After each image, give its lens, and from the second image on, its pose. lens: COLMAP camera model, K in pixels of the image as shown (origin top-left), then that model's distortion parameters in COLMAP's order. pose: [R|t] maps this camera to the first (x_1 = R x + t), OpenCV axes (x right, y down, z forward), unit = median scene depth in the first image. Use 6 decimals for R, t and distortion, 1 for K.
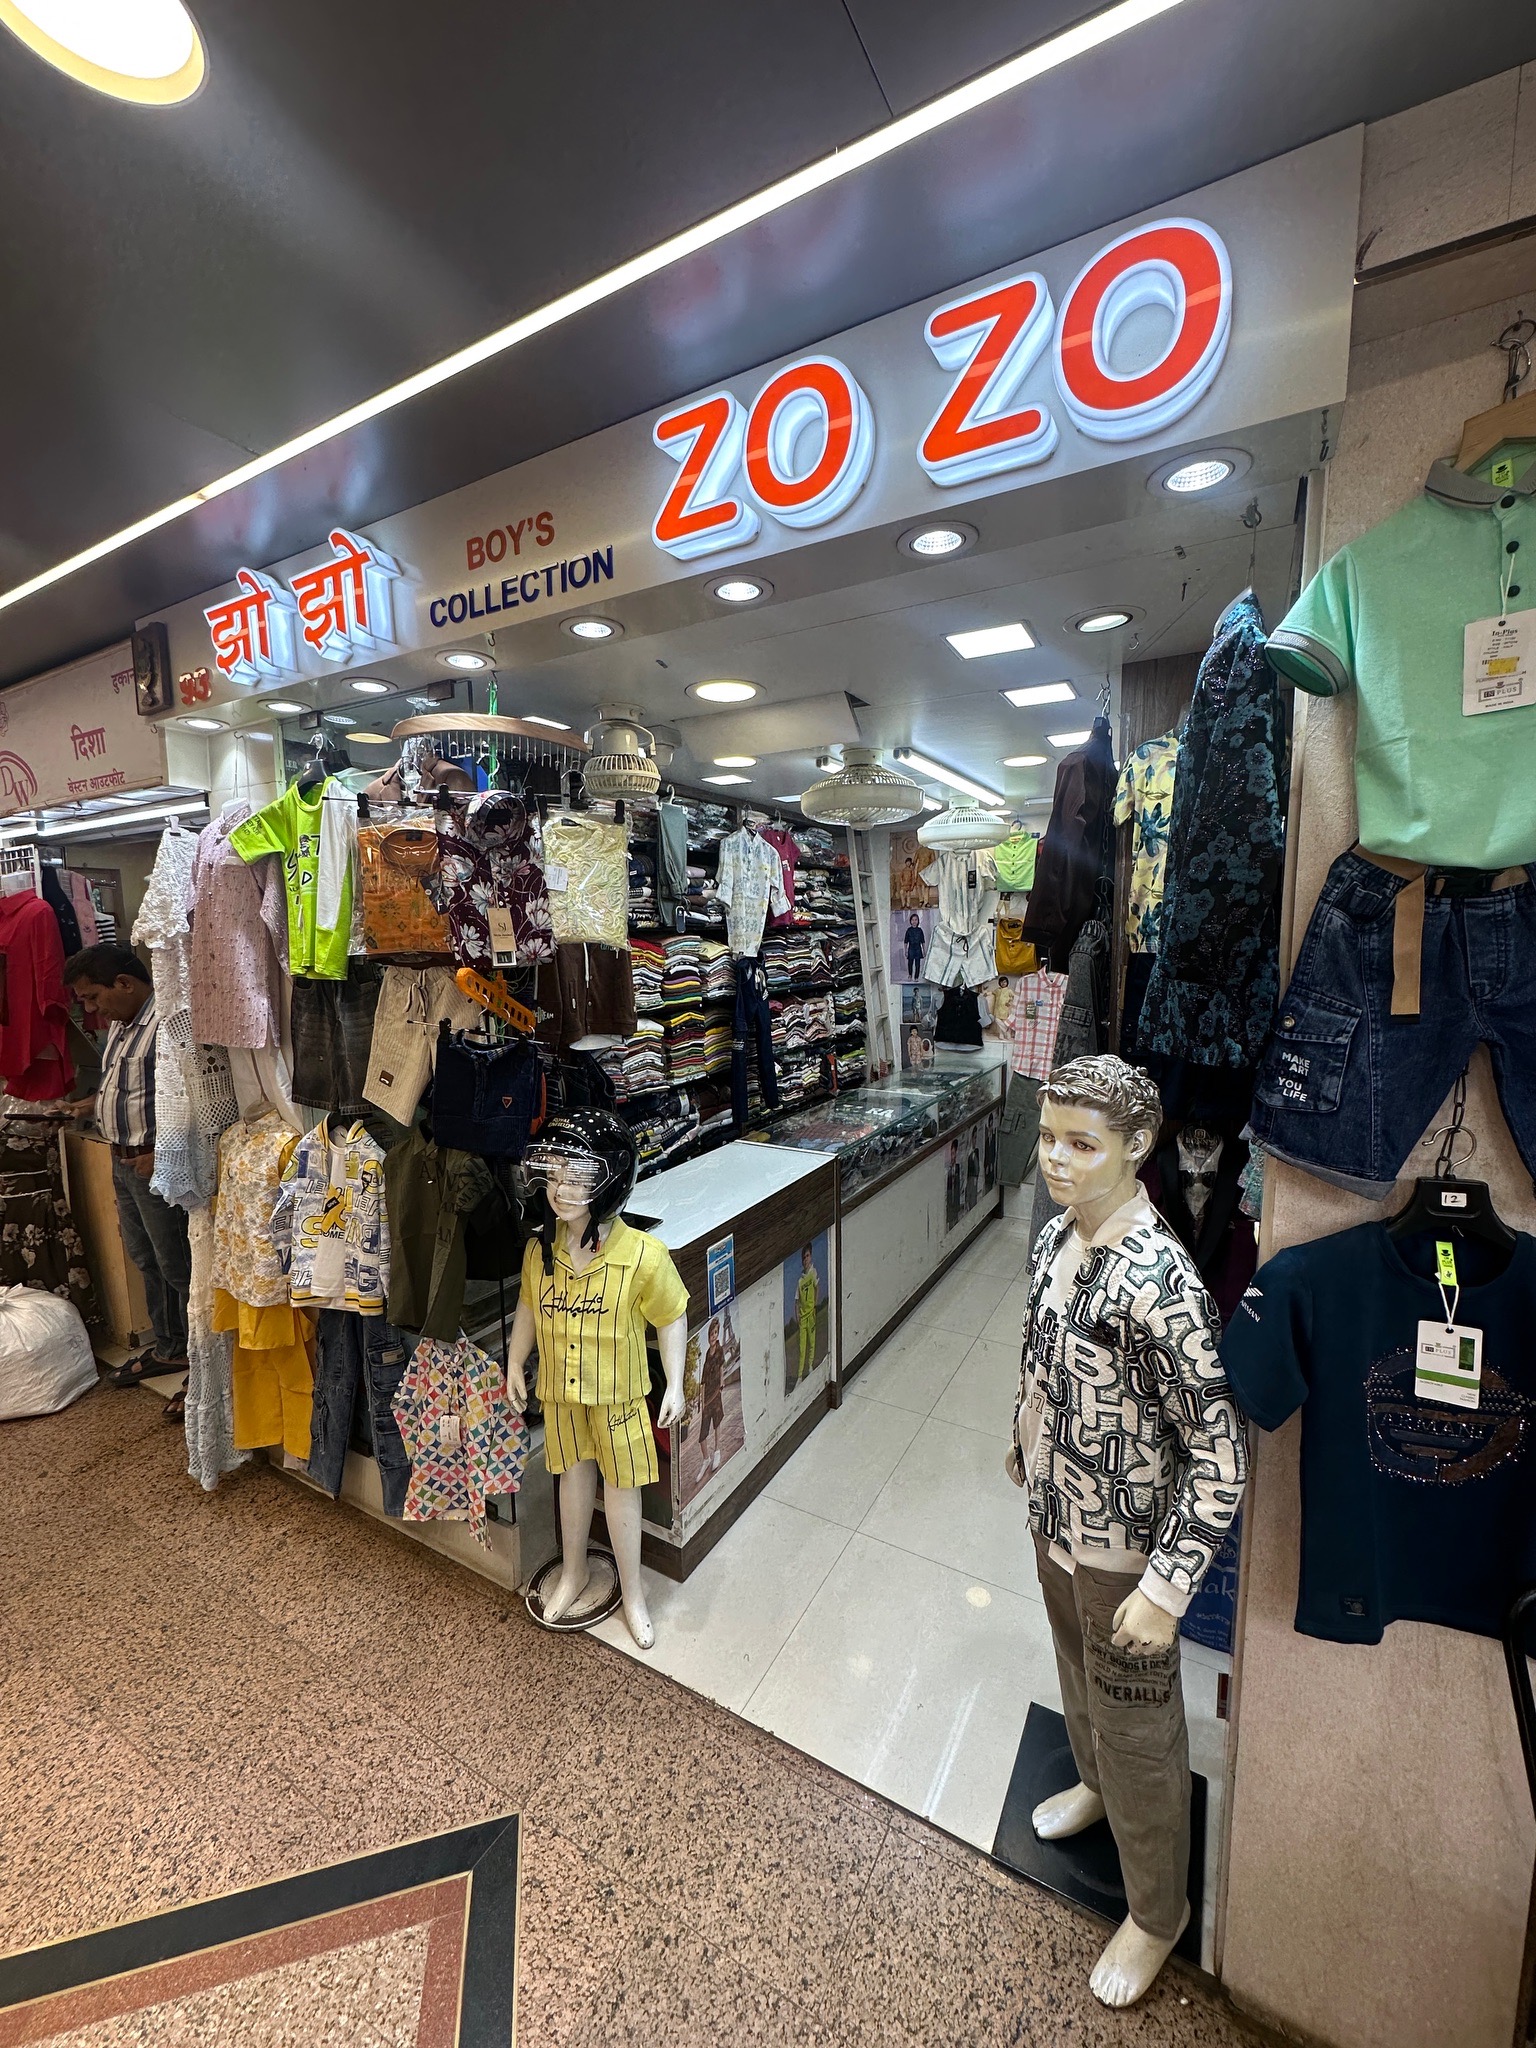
lens RADIAL K [[814.9, 0, 767.7], [0, 814.9, 1030.9], [0, 0, 1]] dist [-0.003757, 0.000921]
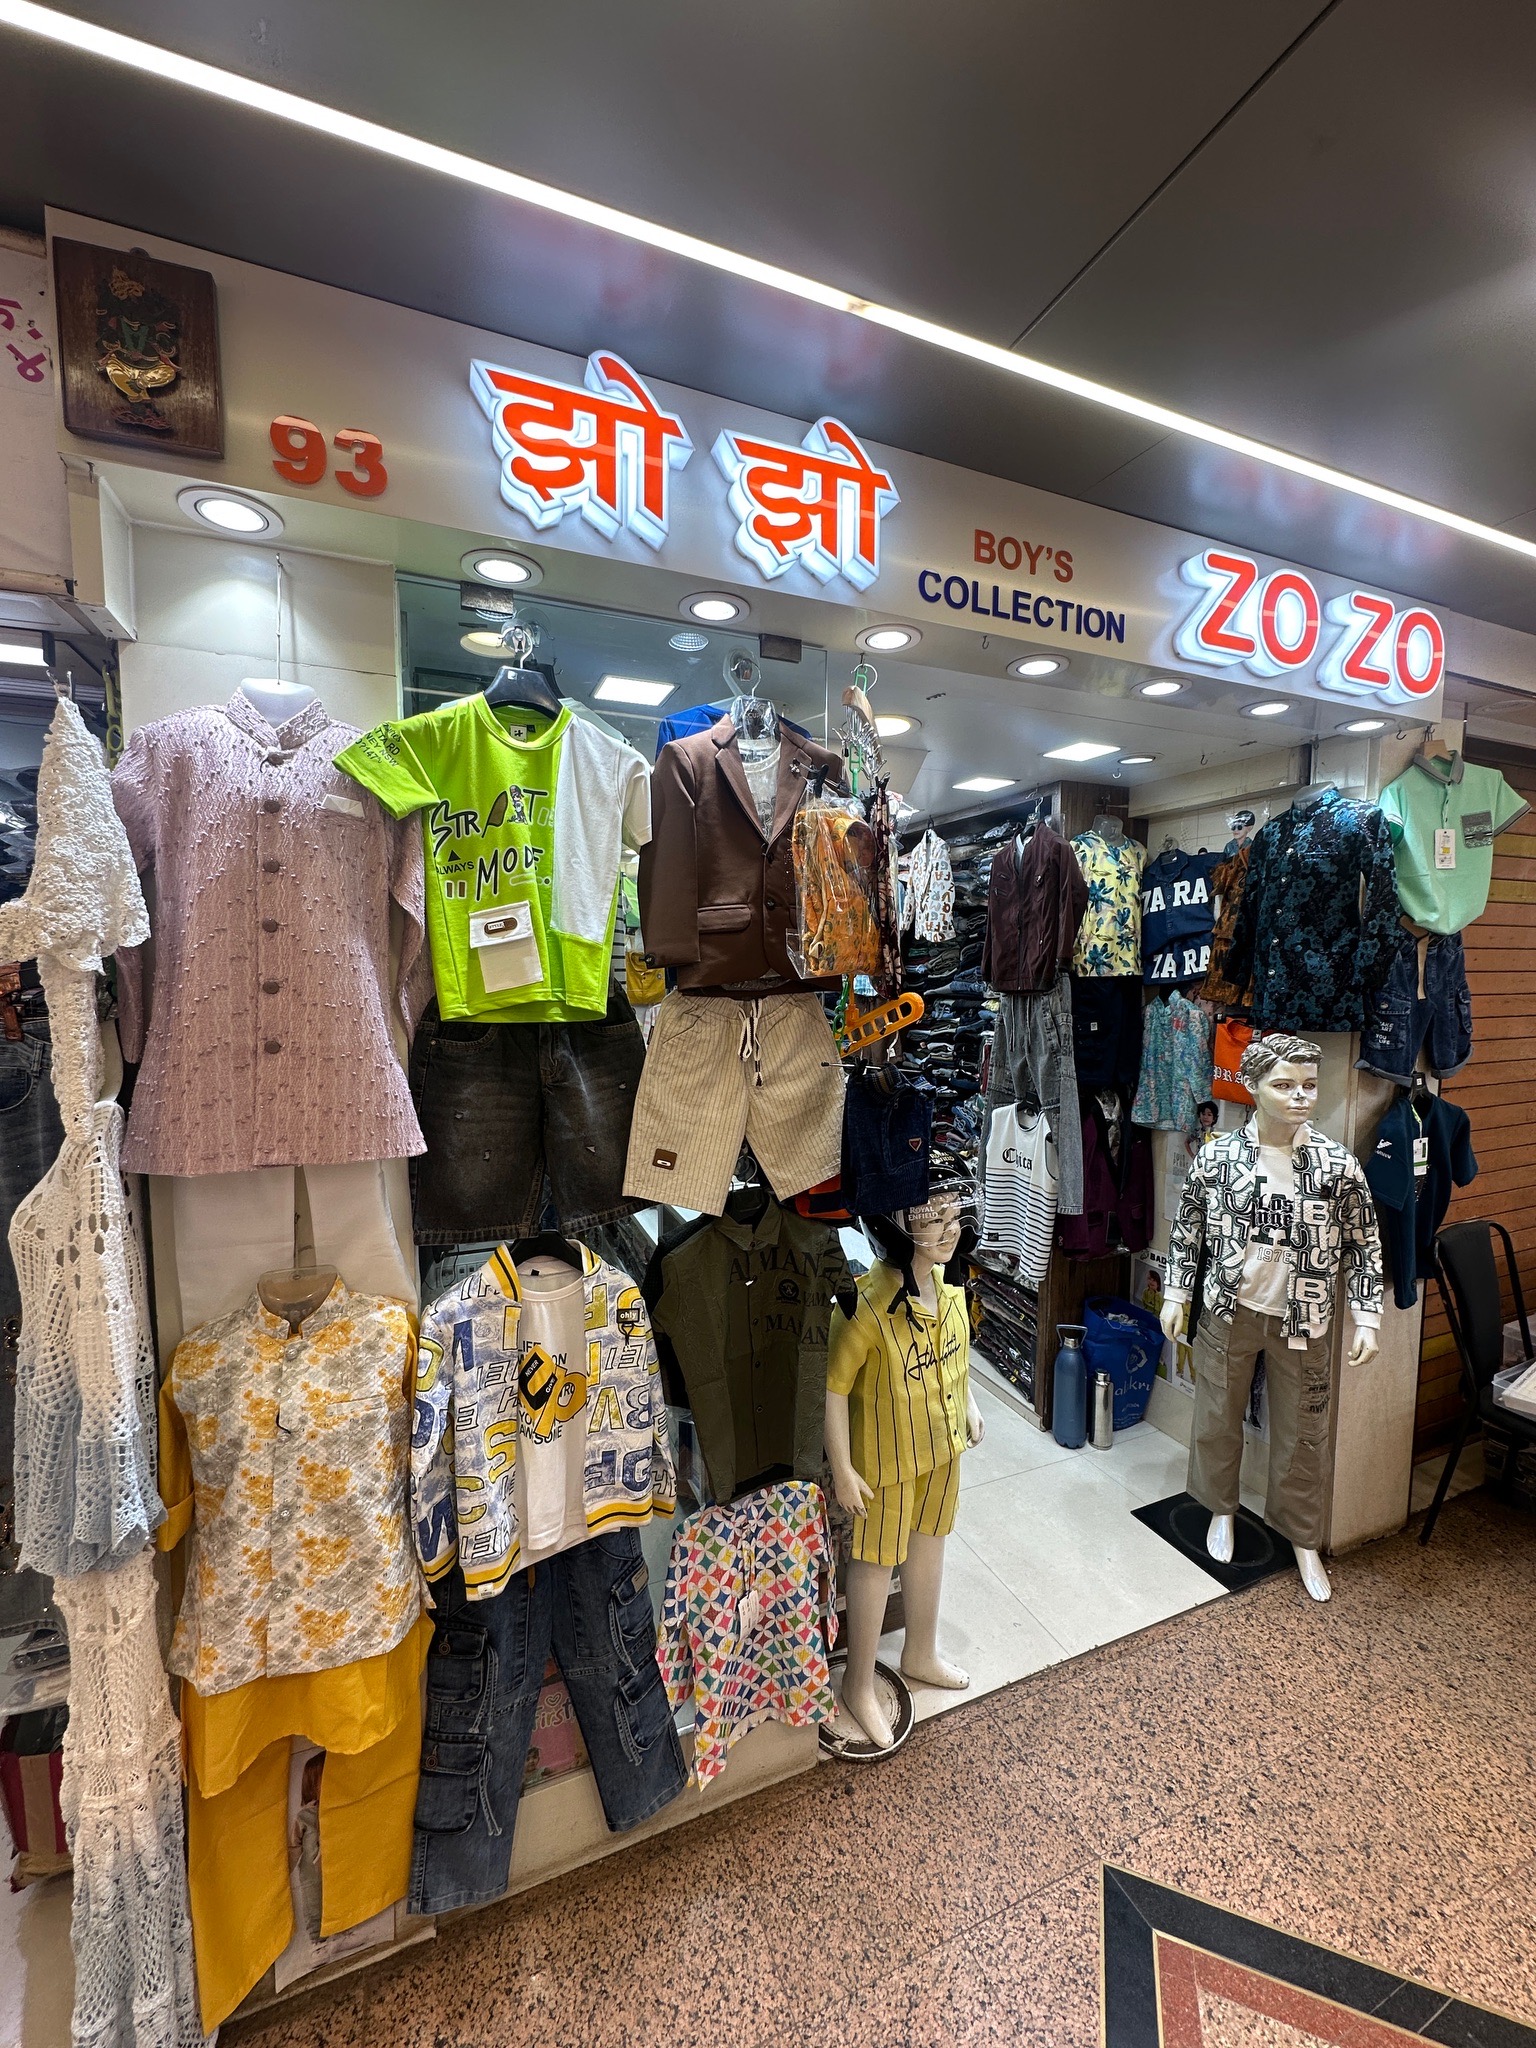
lens RADIAL K [[814.9, 0, 769.7], [0, 814.9, 1030.6], [0, 0, 1]] dist [-0.003757, 0.000921]
pose [[0.606881, -0.052763, 0.793039, -1.182036], [0.089079, 0.996023, -0.001900, -0.050975], [-0.789785, 0.071796, 0.609167, 0.615669]]
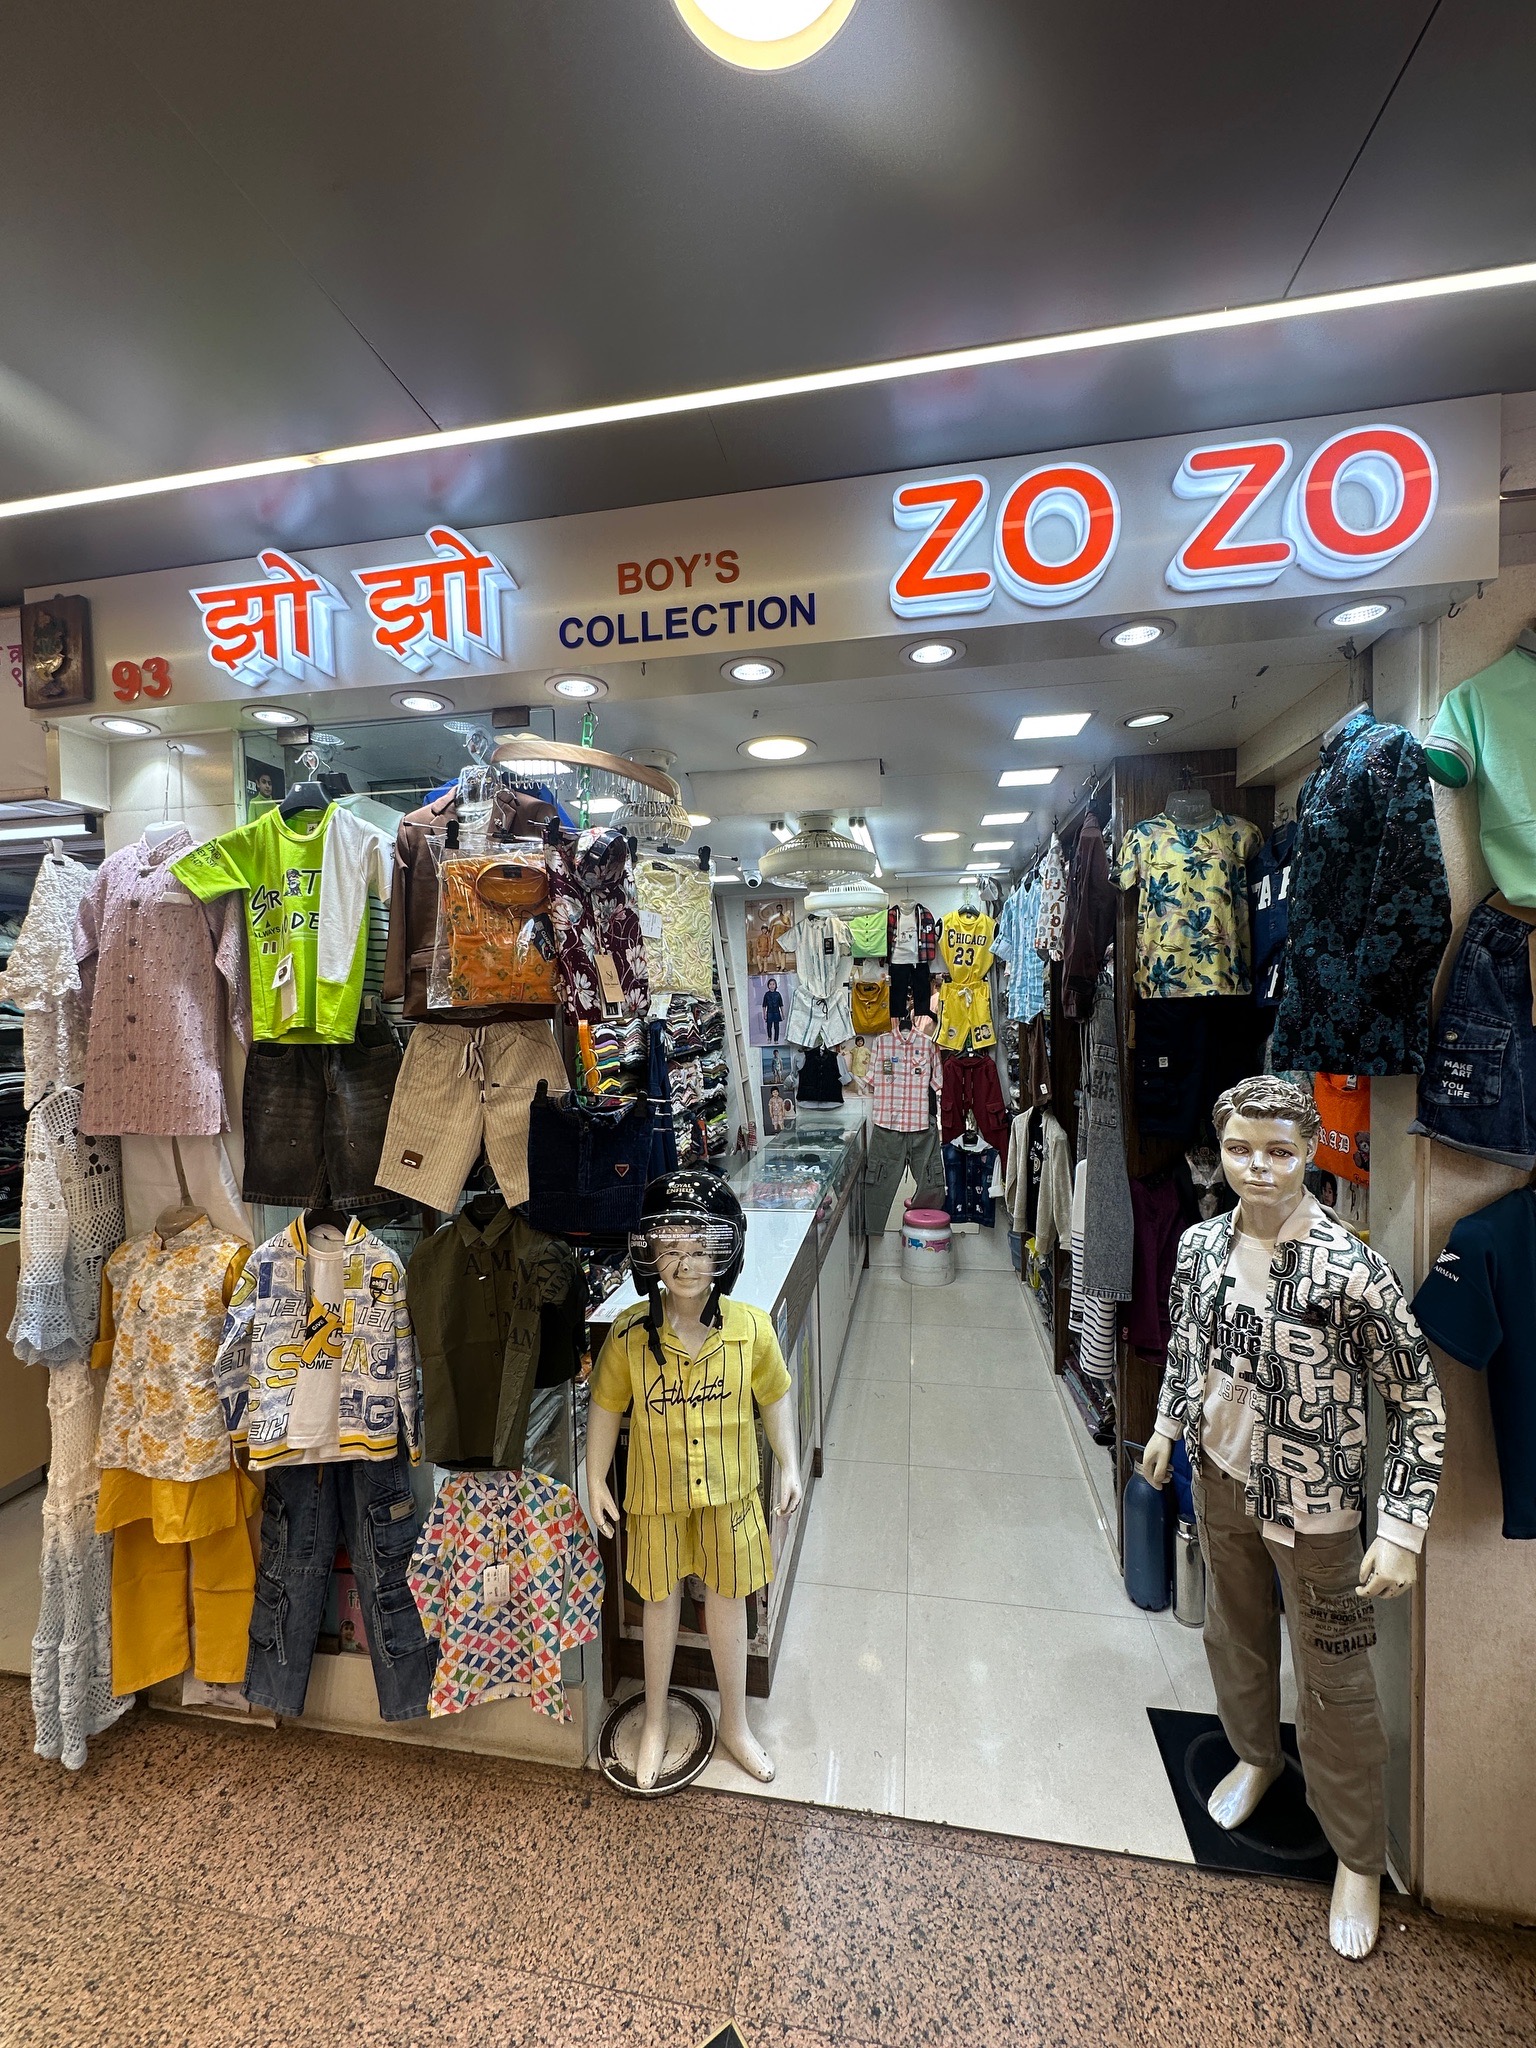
lens RADIAL K [[814.9, 0, 769.2], [0, 814.9, 1030.7], [0, 0, 1]] dist [-0.003757, 0.000921]
pose [[0.941594, -0.022340, 0.336009, -0.494707], [0.052519, 0.995330, -0.080997, 0.017403], [-0.332630, 0.093913, 0.938370, 0.102848]]
